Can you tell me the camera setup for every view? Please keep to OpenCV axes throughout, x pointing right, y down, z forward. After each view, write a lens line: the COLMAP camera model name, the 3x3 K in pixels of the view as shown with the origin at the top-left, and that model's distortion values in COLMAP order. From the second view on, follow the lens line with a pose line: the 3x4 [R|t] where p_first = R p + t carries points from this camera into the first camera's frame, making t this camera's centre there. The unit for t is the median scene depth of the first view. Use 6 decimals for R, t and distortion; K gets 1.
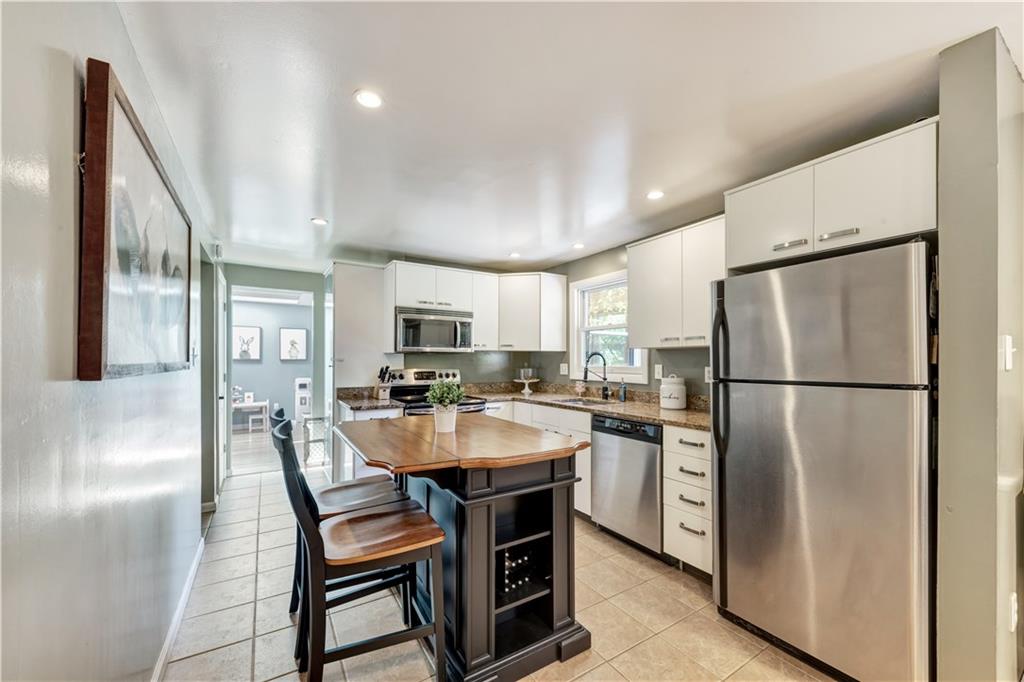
lens RADIAL K [[400.1, 0, 510.6], [0, 400.1, 350.7], [0, 0, 1]] dist [-0.001059, -0.000119]
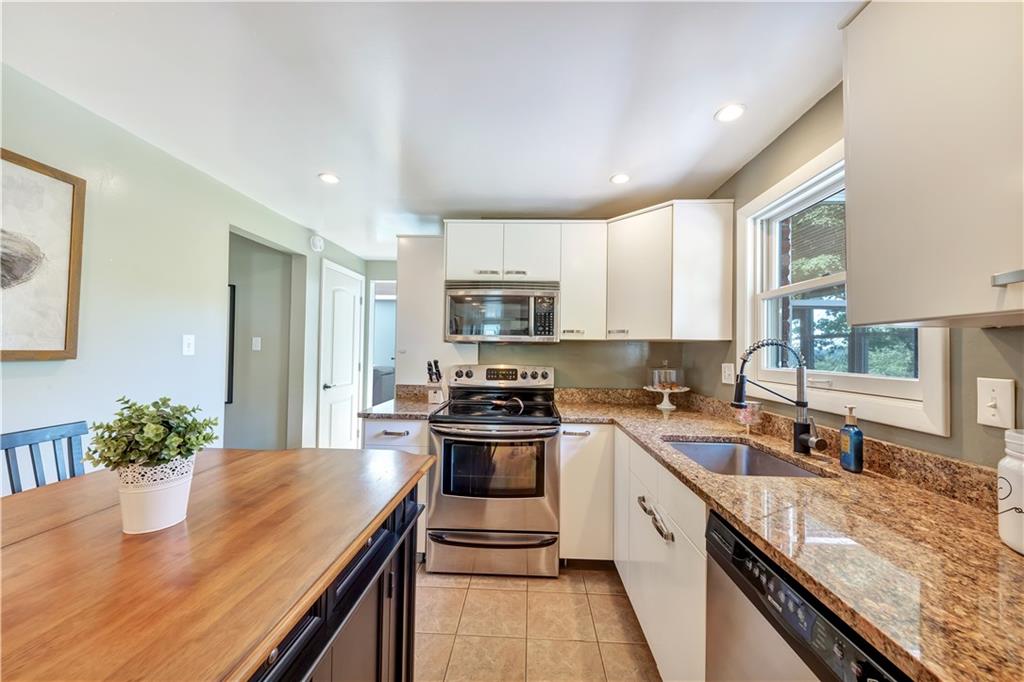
lens RADIAL K [[364.5, 0, 516.5], [0, 364.5, 342.6], [0, 0, 1]] dist [0.002732, -0.000005]
pose [[0.830409, -0.001776, -0.557151, 0.183560], [-0.002018, 0.999979, -0.006195, 0.008488], [0.557150, 0.006268, 0.830388, 0.465229]]
